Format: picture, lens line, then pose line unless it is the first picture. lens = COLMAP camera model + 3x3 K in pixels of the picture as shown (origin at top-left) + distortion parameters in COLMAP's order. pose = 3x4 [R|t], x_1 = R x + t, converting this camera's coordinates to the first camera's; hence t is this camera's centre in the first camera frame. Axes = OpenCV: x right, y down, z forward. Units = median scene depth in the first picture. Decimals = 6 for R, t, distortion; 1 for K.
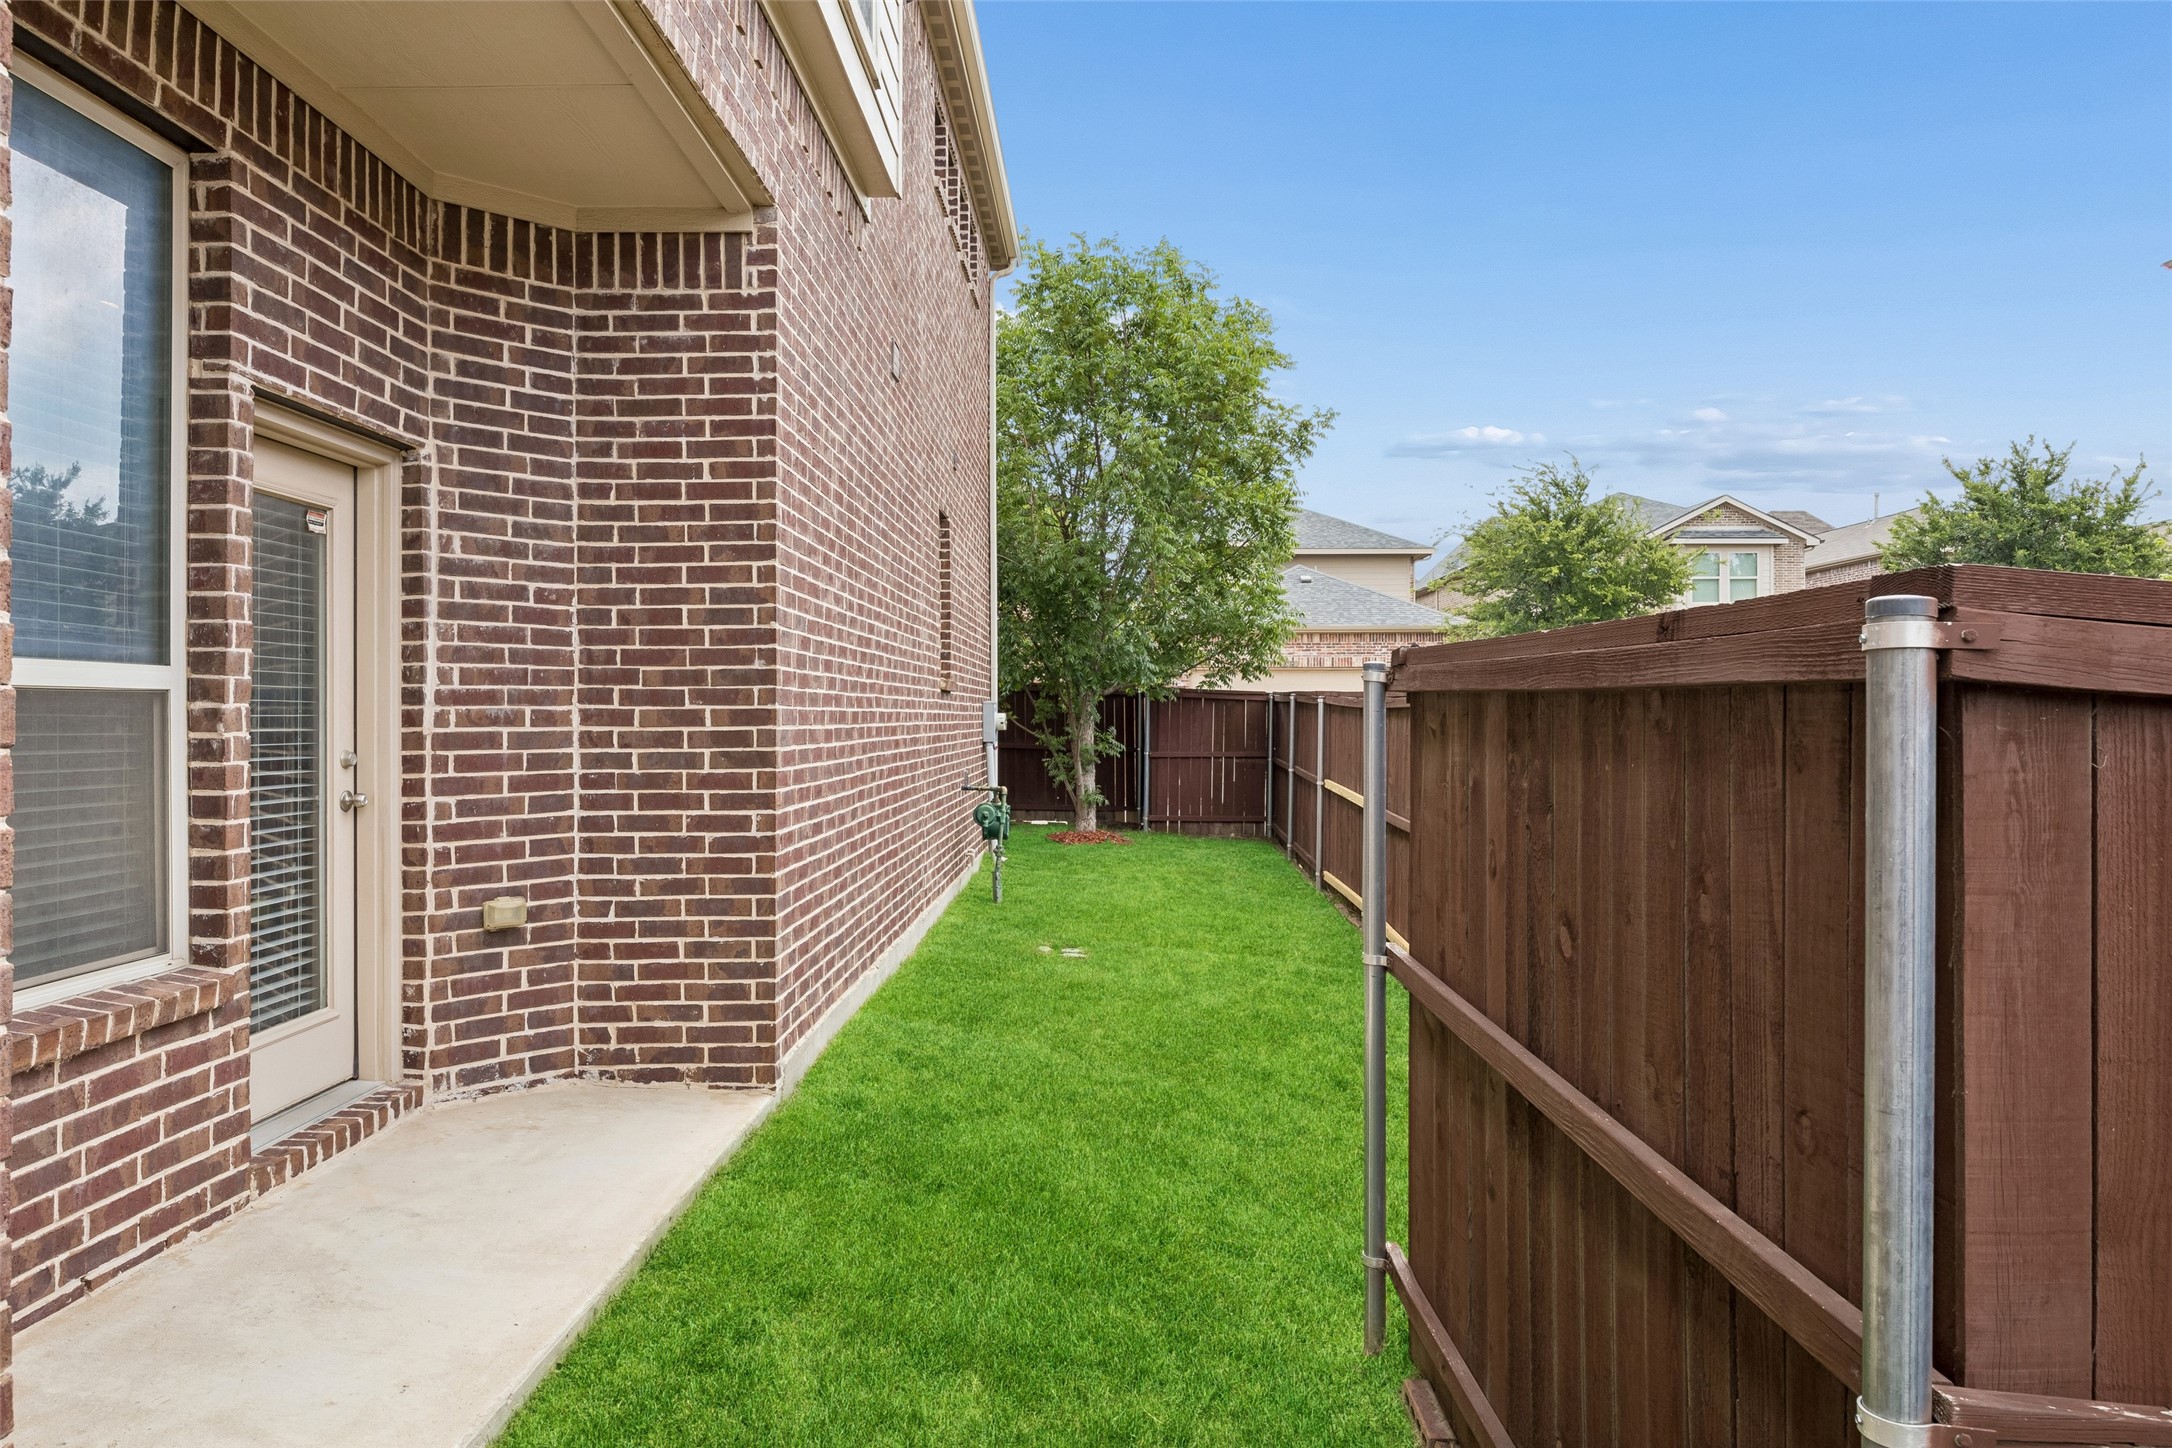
lens RADIAL K [[1423.9, 0, 1087.2], [0, 1423.9, 711.9], [0, 0, 1]] dist [-0.029002, -0.000286]
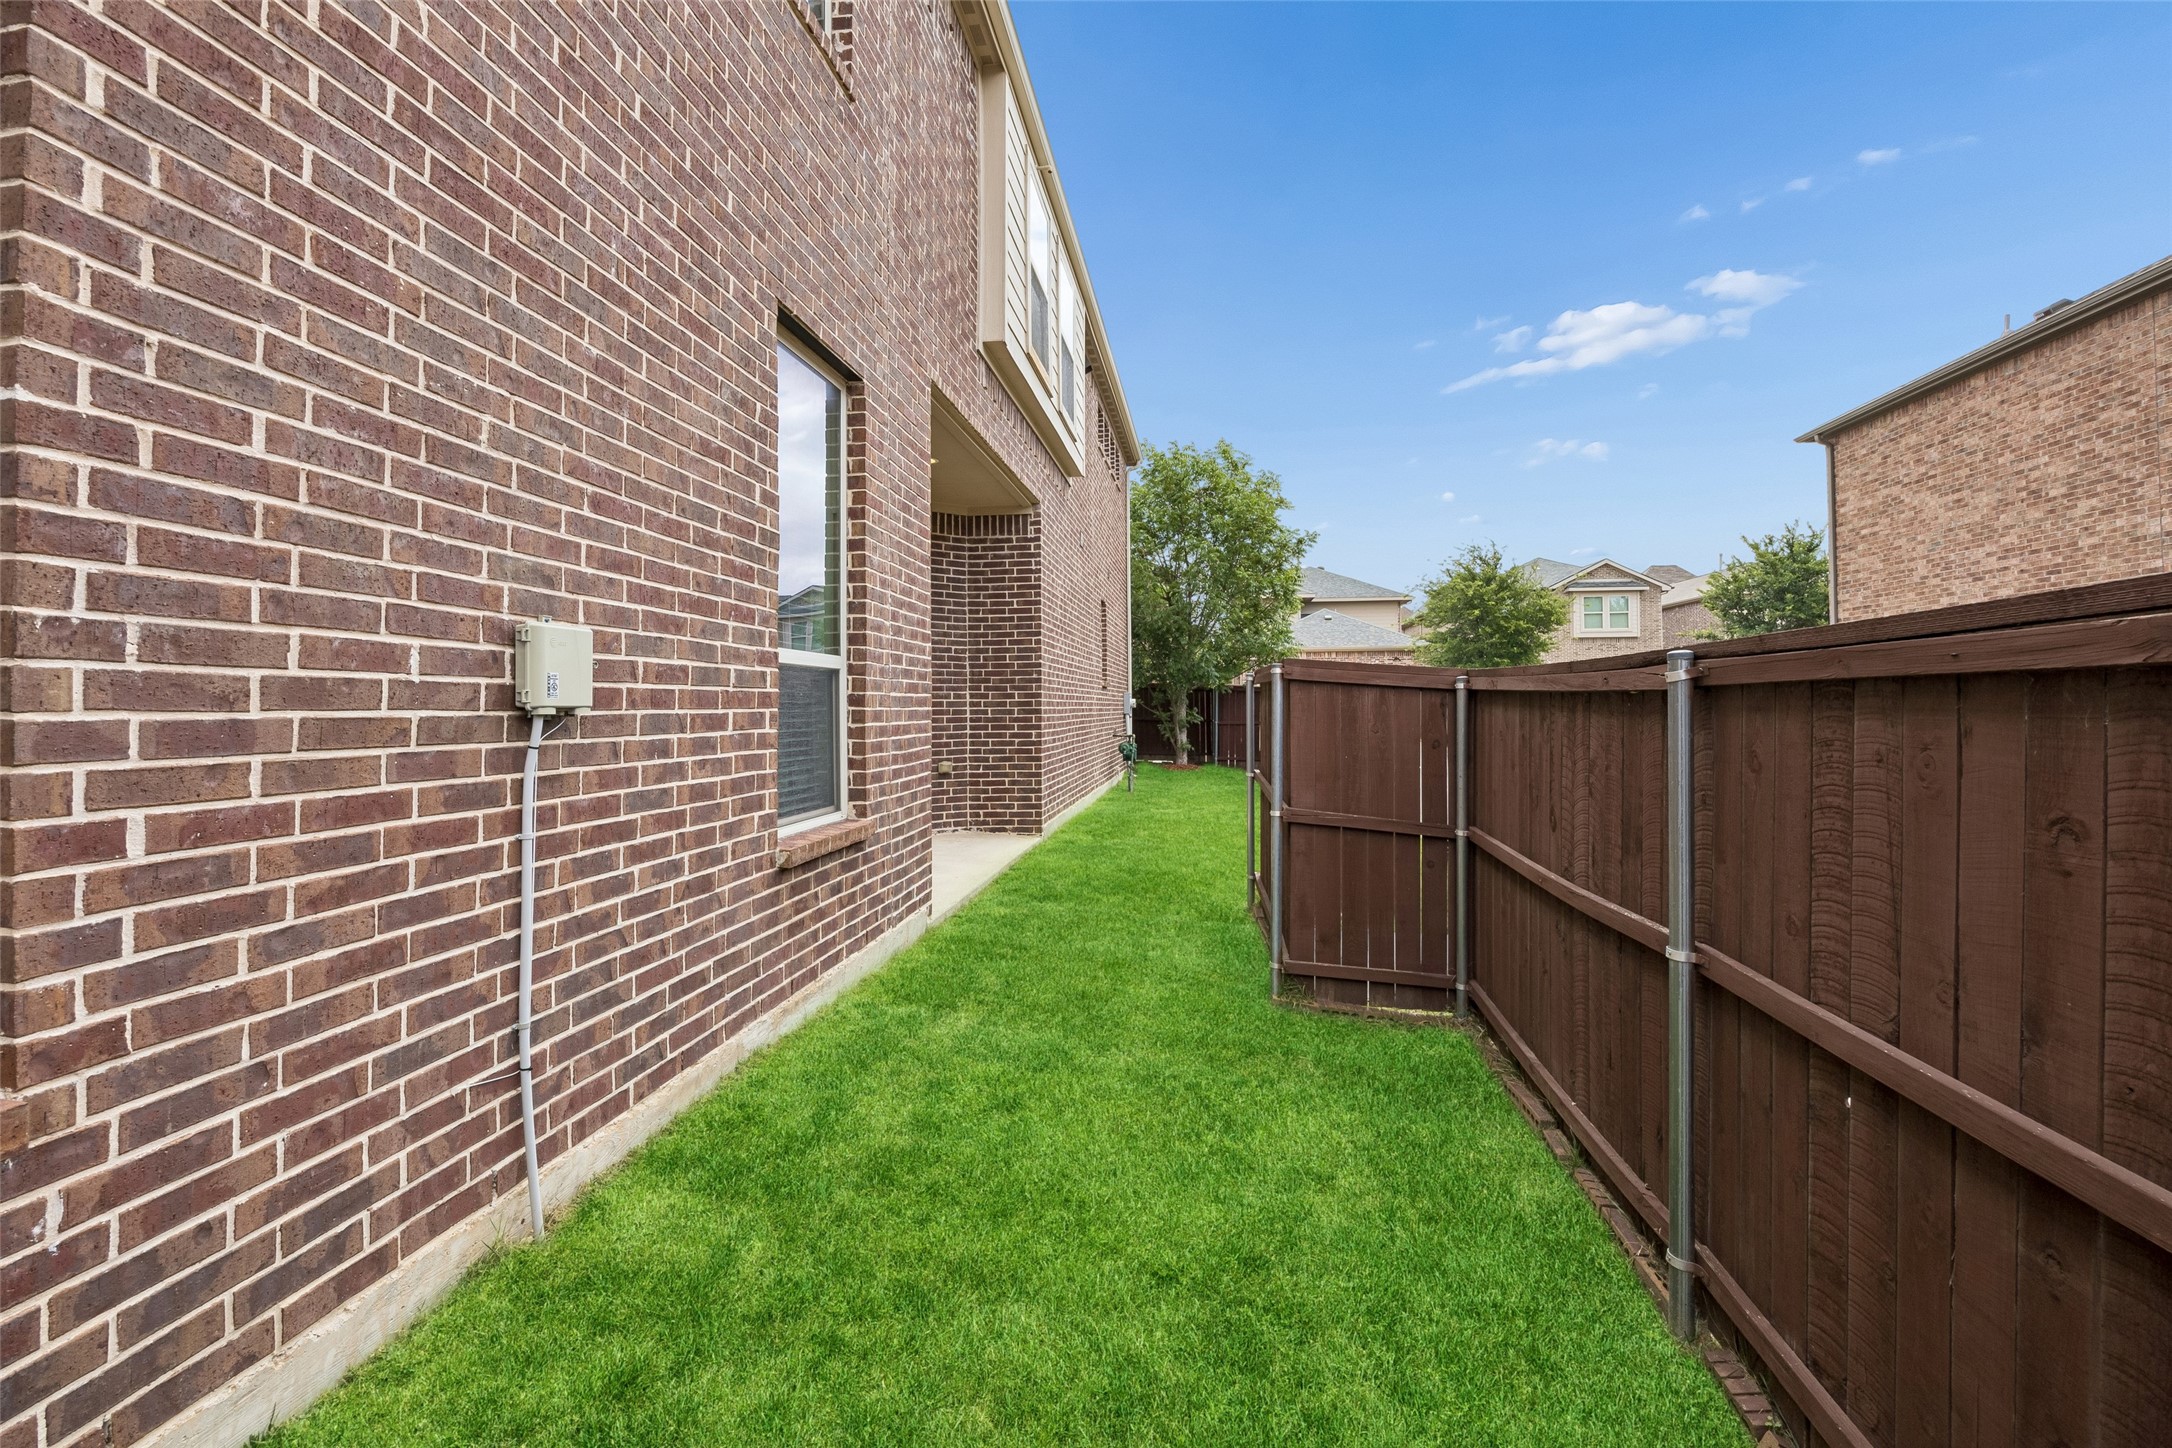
lens RADIAL K [[951.6, 0, 1089.9], [0, 951.6, 710.5], [0, 0, 1]] dist [-0.047621, 0.000001]
pose [[0.993481, -0.004013, -0.113925, 0.073499], [0.004844, 0.999964, 0.007021, 0.019511], [0.113893, -0.007527, 0.993464, -0.754282]]
